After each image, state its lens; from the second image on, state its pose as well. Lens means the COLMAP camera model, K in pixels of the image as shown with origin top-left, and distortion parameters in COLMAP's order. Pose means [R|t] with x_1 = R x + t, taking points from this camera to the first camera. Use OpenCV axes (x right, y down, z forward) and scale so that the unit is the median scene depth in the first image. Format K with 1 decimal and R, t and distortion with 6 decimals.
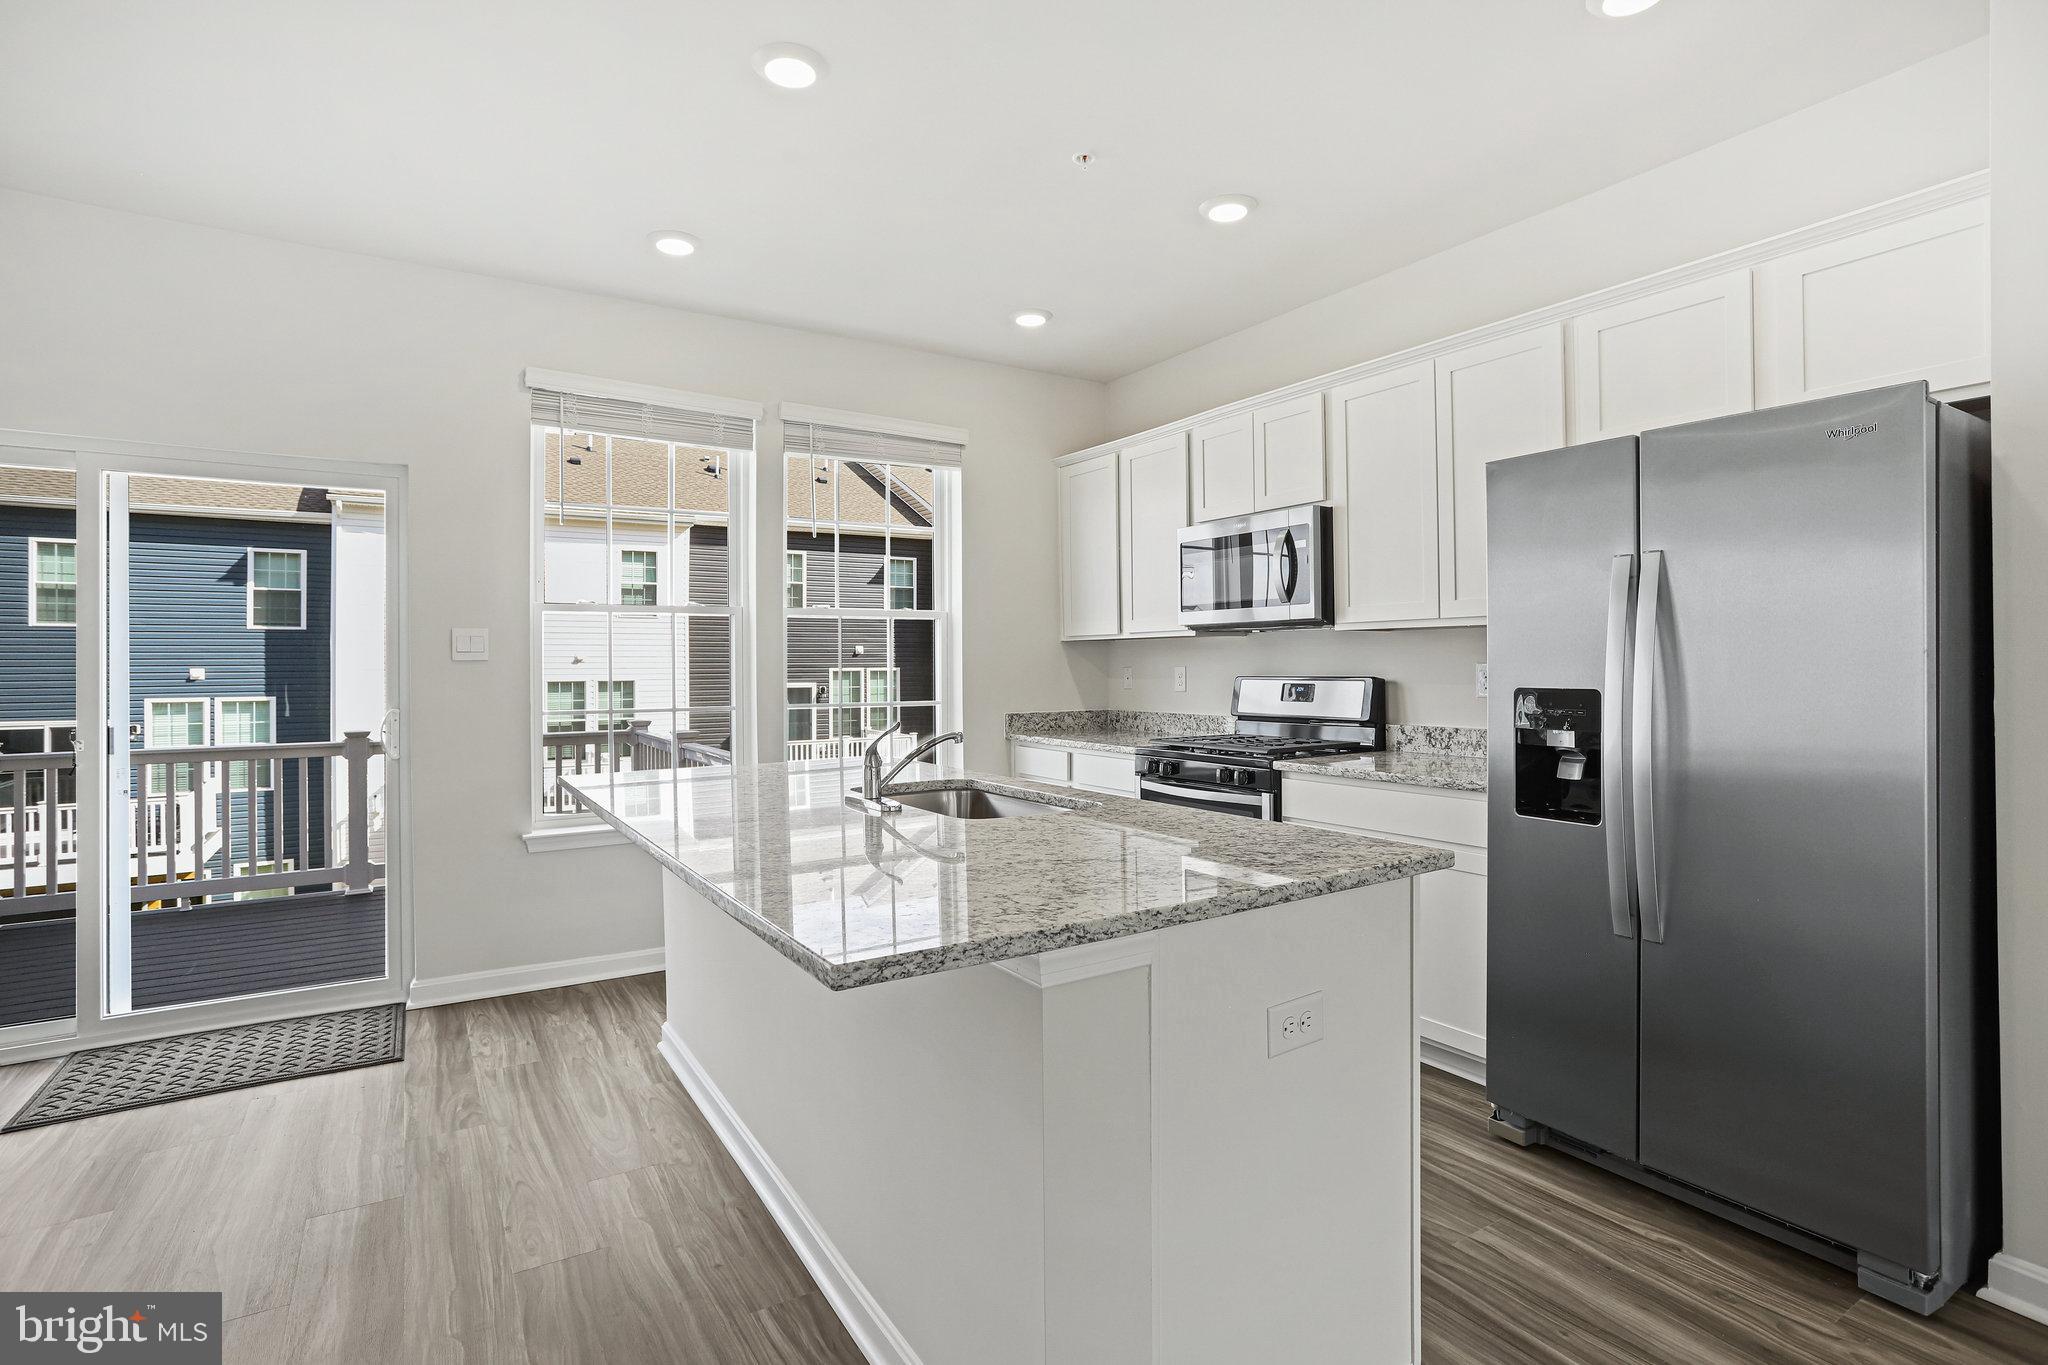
lens RADIAL K [[1008.5, 0, 1040.2], [0, 1008.5, 675.9], [0, 0, 1]] dist [-0.064153, 0.031516]
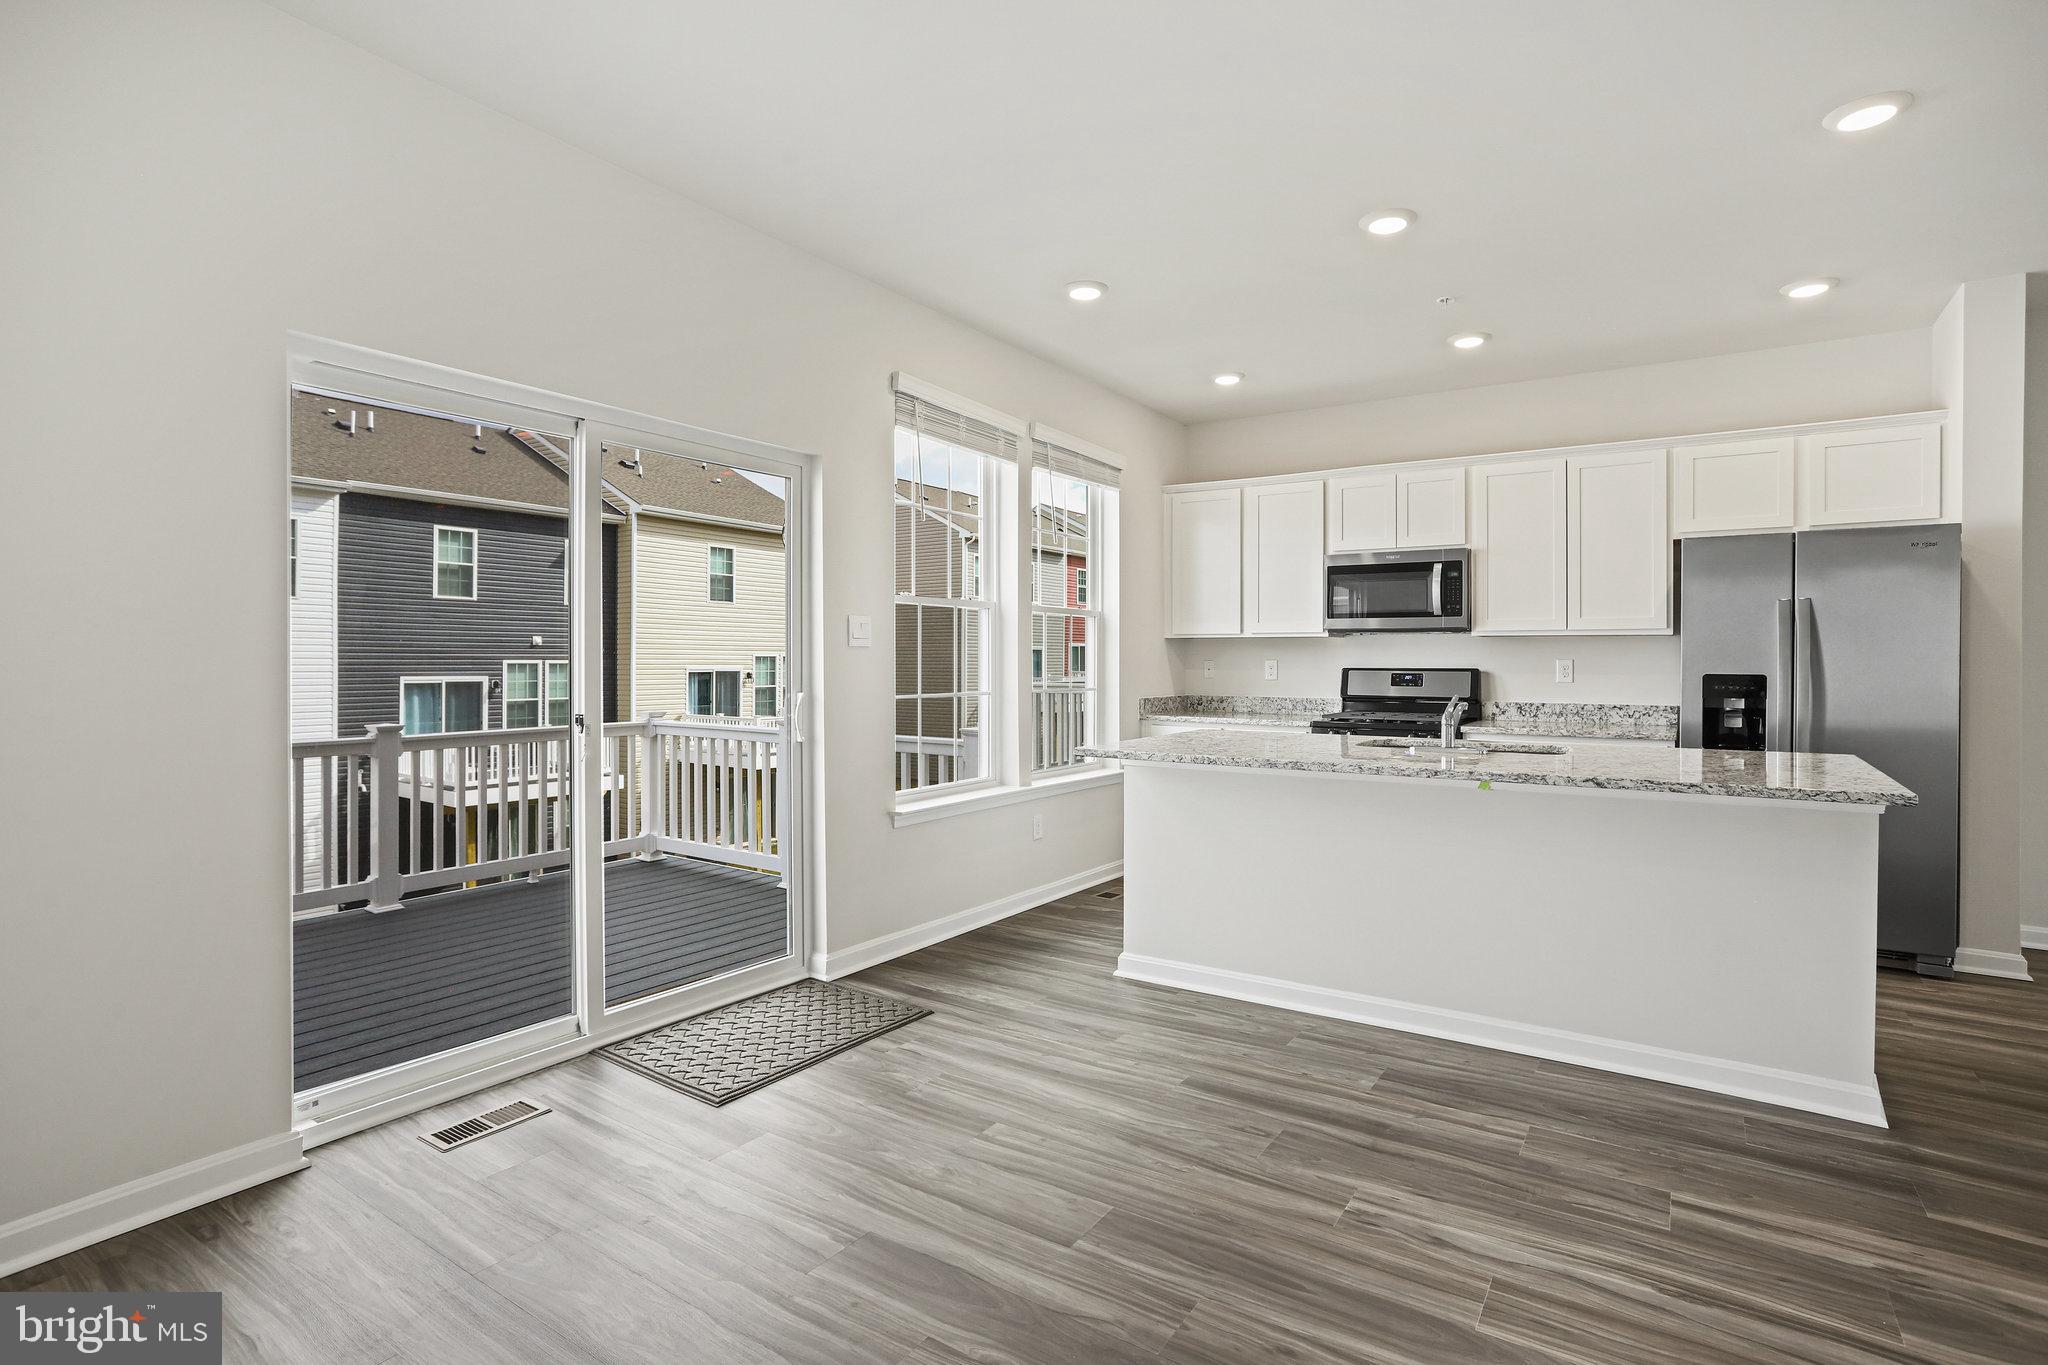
lens RADIAL K [[1011.9, 0, 1024.0], [0, 1011.9, 682.5], [0, 0, 1]] dist [-0.065146, 0.031233]
pose [[0.916714, 0.002284, 0.399538, -0.856411], [-0.006129, 0.999946, 0.008346, 0.013396], [-0.399498, -0.010099, 0.916679, -0.051834]]
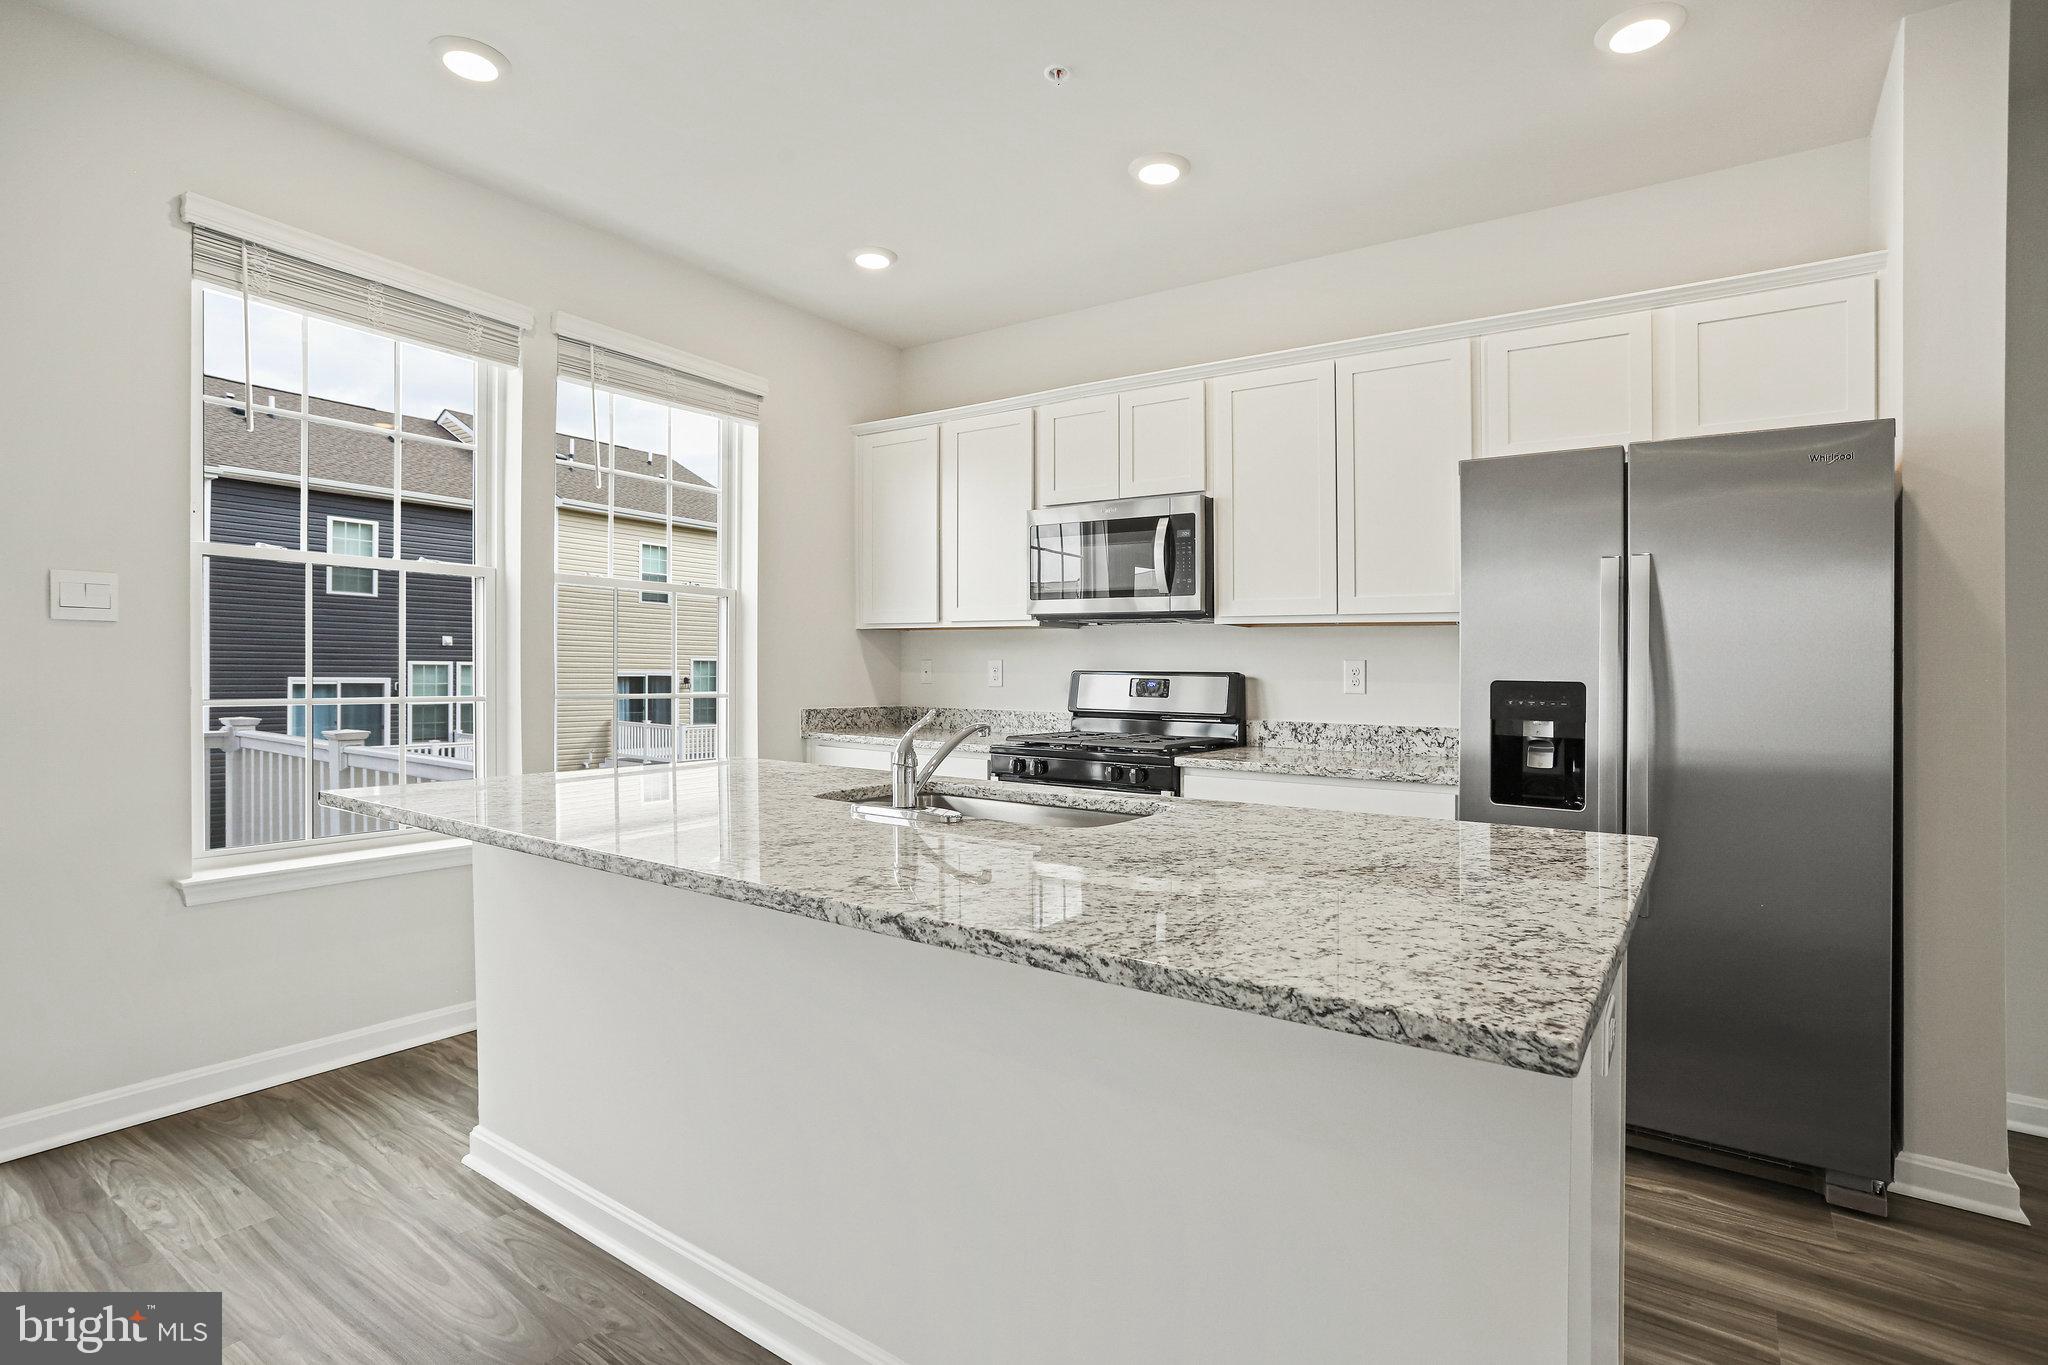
lens RADIAL K [[1008.5, 0, 1040.2], [0, 1008.5, 675.9], [0, 0, 1]] dist [-0.064153, 0.031516]
pose [[0.920963, 0.018965, 0.389188, -0.246655], [-0.017179, 0.999820, -0.008069, 0.016394], [-0.389271, 0.000746, 0.921123, 0.156772]]
